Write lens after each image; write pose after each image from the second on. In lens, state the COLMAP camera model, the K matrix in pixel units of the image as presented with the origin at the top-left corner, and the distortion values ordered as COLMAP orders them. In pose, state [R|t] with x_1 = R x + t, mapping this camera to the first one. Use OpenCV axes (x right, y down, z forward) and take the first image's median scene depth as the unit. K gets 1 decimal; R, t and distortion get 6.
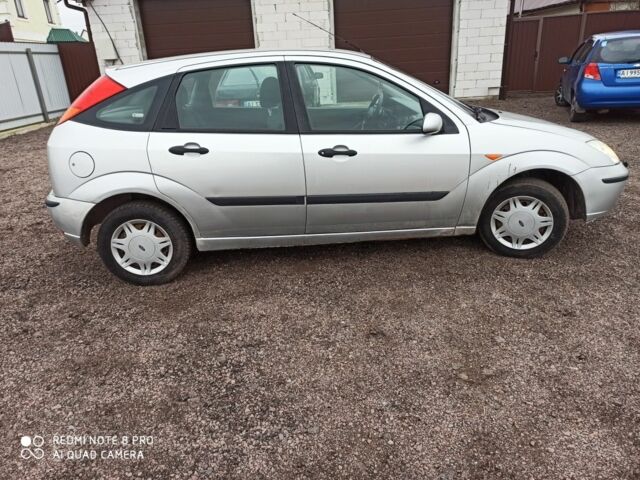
lens RADIAL K [[473.2, 0, 320.2], [0, 473.2, 235.6], [0, 0, 1]] dist [0.030377, -0.004188]
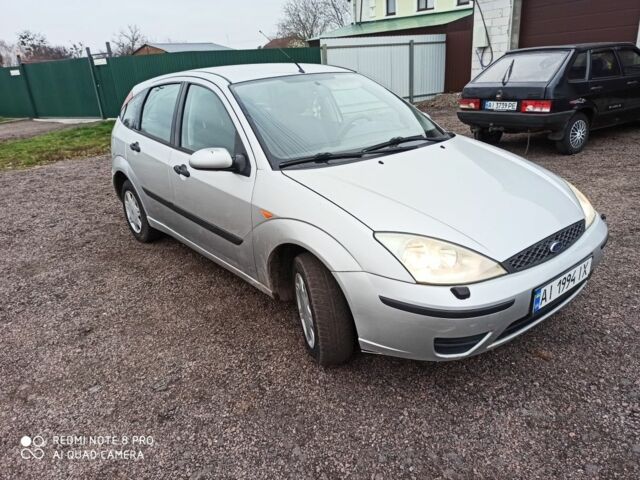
lens RADIAL K [[473.2, 0, 318.8], [0, 473.2, 236.7], [0, 0, 1]] dist [0.030377, -0.004188]
pose [[0.581155, 0.293559, -0.759001, 1.057783], [-0.257974, 0.951024, 0.170302, -0.294925], [0.771822, 0.096831, 0.628423, 0.584073]]
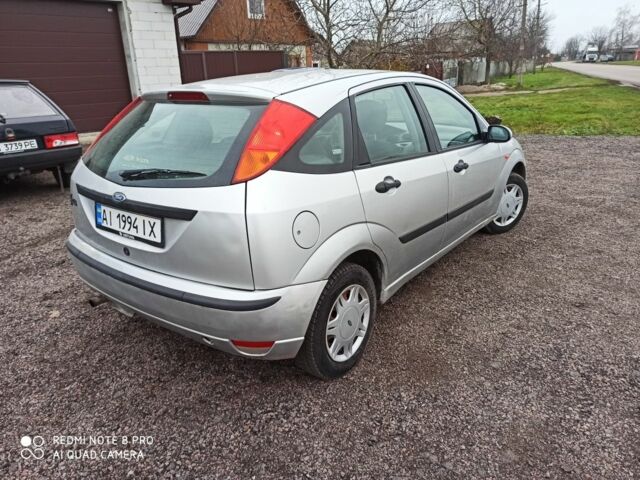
lens RADIAL K [[473.2, 0, 321.0], [0, 473.2, 237.7], [0, 0, 1]] dist [0.030377, -0.004188]
pose [[0.656668, -0.227191, 0.719146, -0.961454], [0.267193, 0.961782, 0.059864, -0.170744], [-0.705262, 0.152840, 0.692275, 0.510781]]
